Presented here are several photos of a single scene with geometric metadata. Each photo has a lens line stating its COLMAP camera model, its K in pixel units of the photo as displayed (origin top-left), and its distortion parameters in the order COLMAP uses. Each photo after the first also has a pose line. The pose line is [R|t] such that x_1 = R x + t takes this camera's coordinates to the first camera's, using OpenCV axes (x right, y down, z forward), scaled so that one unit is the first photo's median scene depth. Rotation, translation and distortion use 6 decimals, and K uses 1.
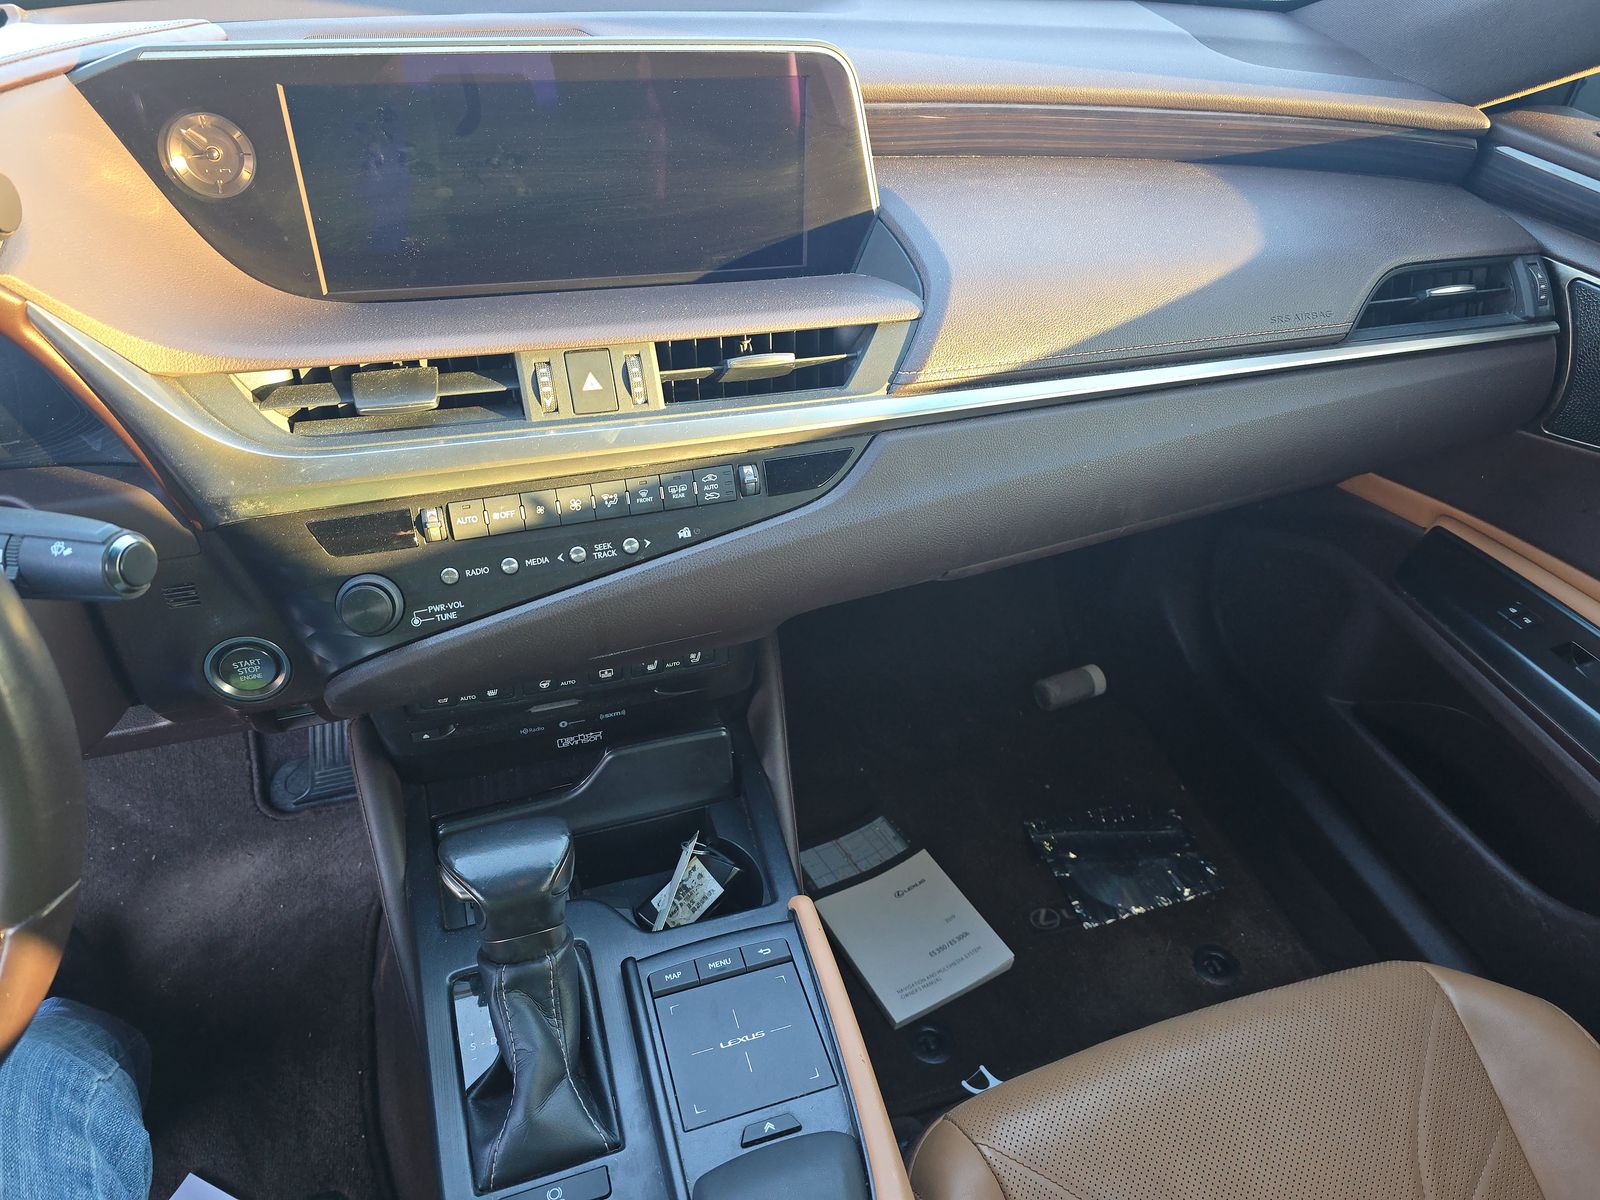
lens RADIAL K [[1033.7, 0, 800.0], [0, 1033.7, 600.0], [0, 0, 1]] dist [0.044733, -0.000517]
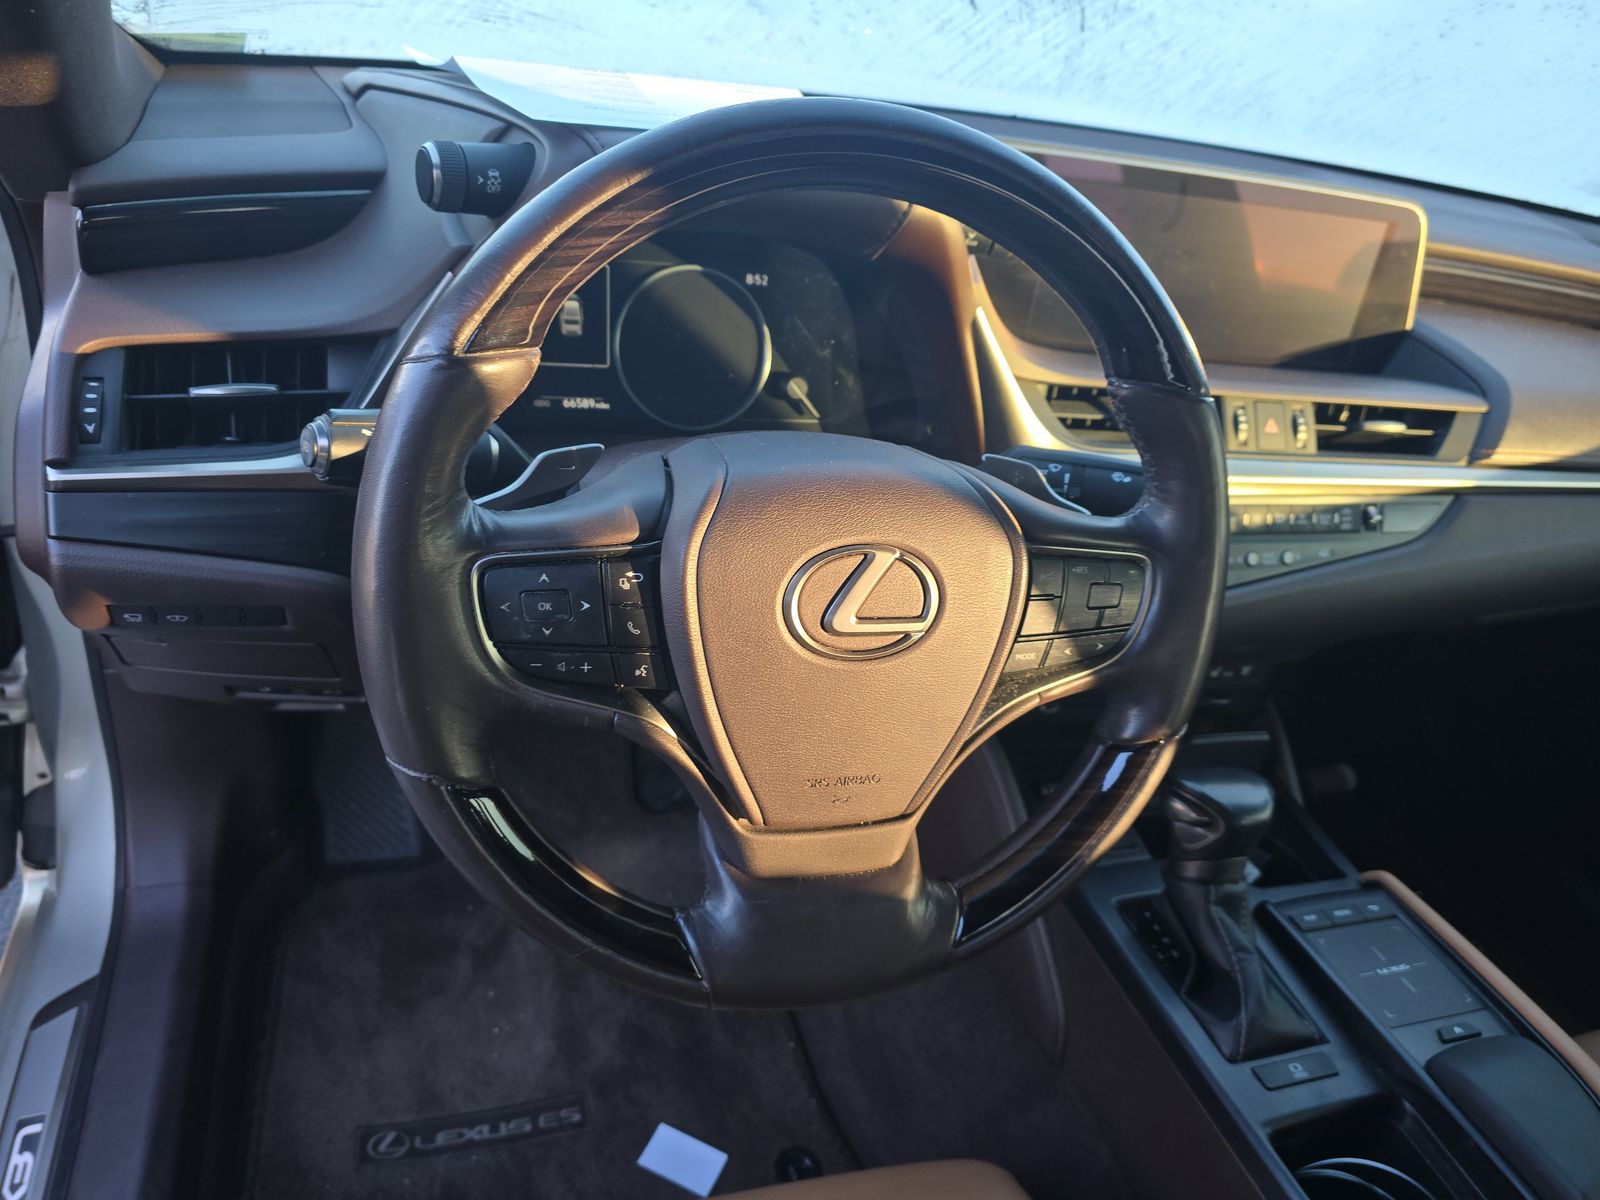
lens RADIAL K [[1056.6, 0, 800.0], [0, 1056.6, 600.0], [0, 0, 1]] dist [-0.000846, -0.001420]
pose [[0.992401, 0.109522, 0.056082, -0.799916], [-0.100682, 0.984795, -0.141567, 0.232175], [-0.070734, 0.134845, 0.988339, -0.193421]]
